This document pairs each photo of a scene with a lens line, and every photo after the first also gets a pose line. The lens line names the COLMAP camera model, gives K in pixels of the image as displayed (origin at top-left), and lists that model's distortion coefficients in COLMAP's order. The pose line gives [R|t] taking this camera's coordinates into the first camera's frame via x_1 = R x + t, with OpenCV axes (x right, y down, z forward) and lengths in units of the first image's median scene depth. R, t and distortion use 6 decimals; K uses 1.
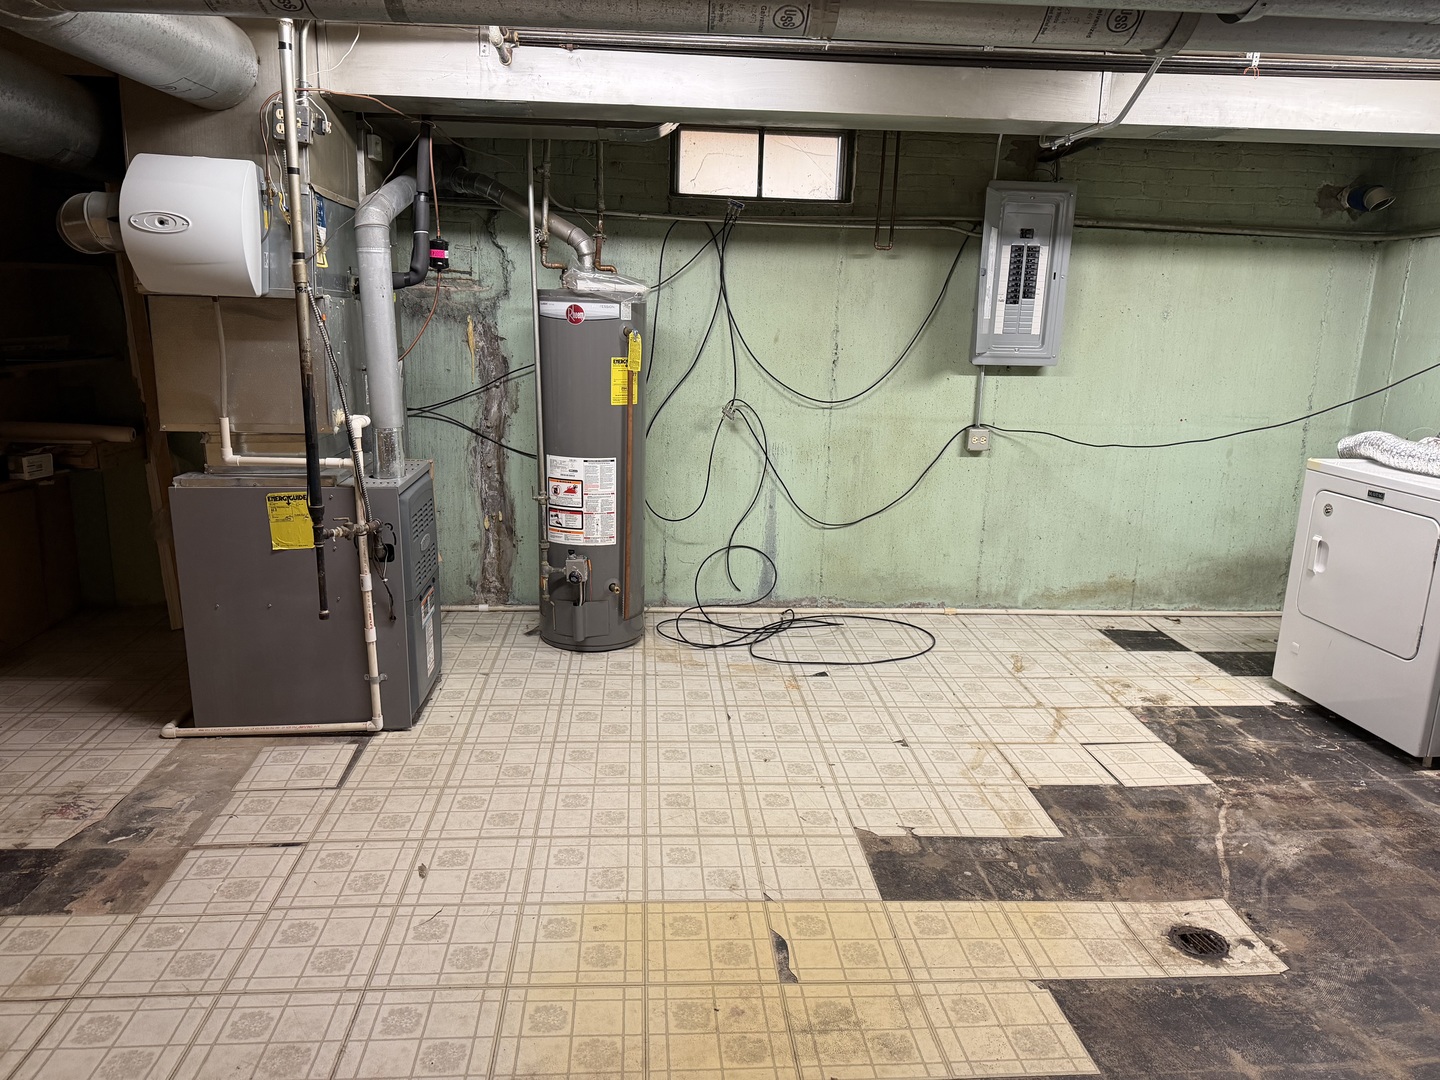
lens RADIAL K [[1007.4, 0, 709.9], [0, 1007.4, 548.7], [0, 0, 1]] dist [0.023365, -0.018692]
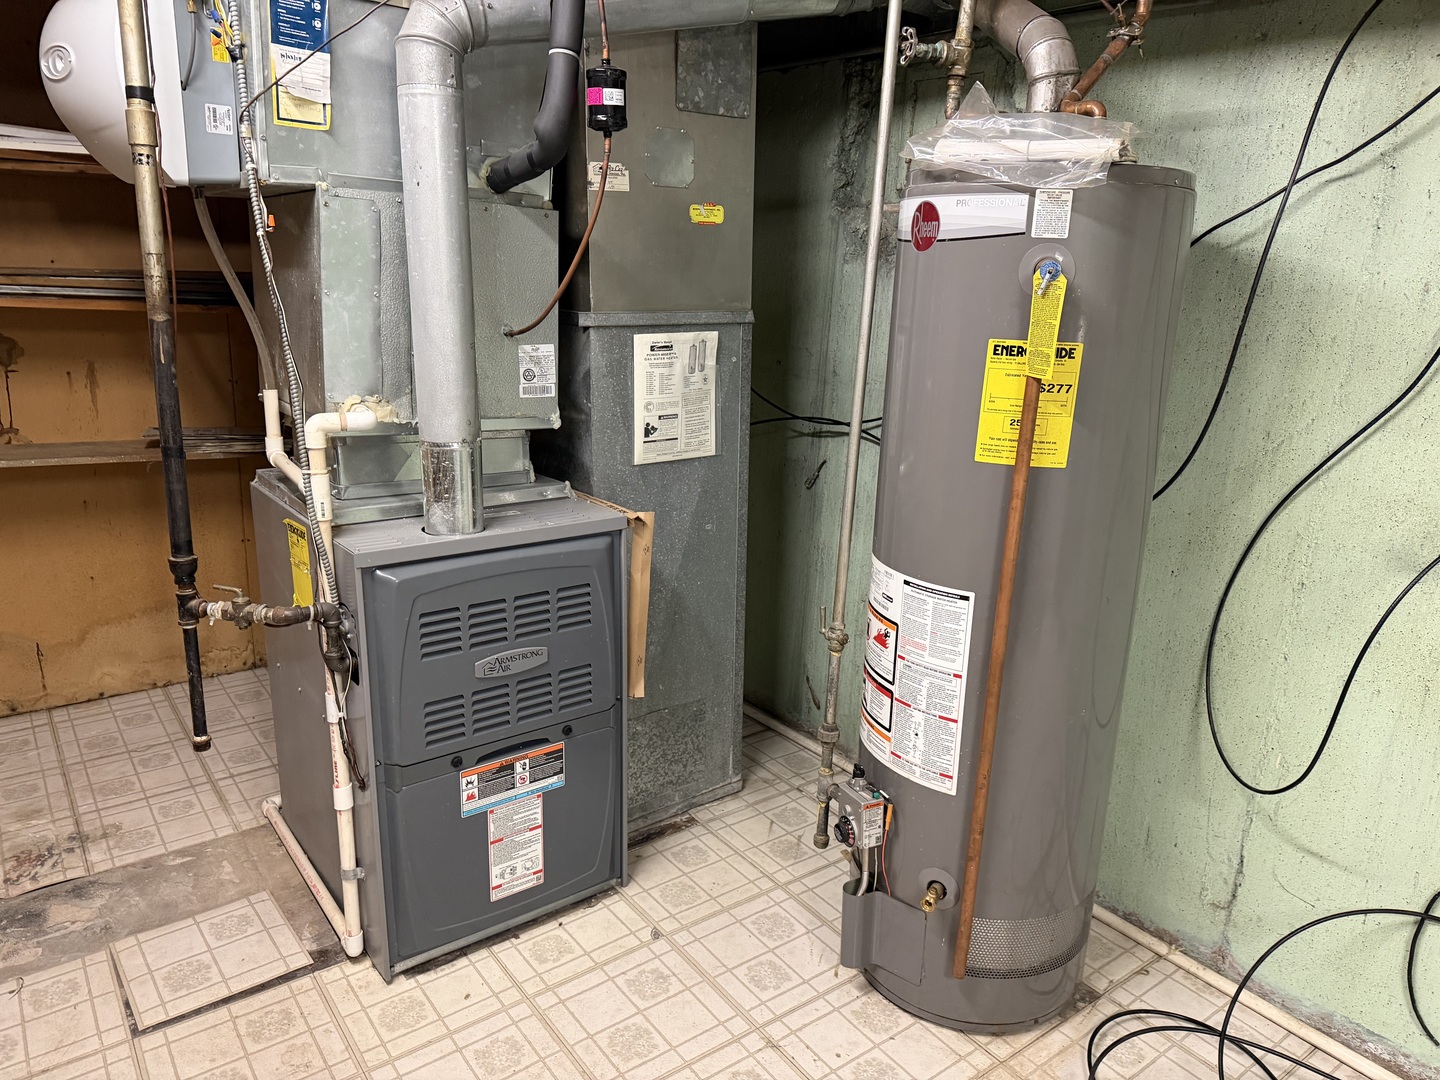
lens RADIAL K [[1007.4, 0, 719.2], [0, 1007.4, 543.3], [0, 0, 1]] dist [0.023365, -0.018692]
pose [[0.535929, 0.210317, -0.817647, 0.175898], [-0.215213, 0.970513, 0.108575, -0.132827], [0.816372, 0.117780, 0.565389, 0.704396]]
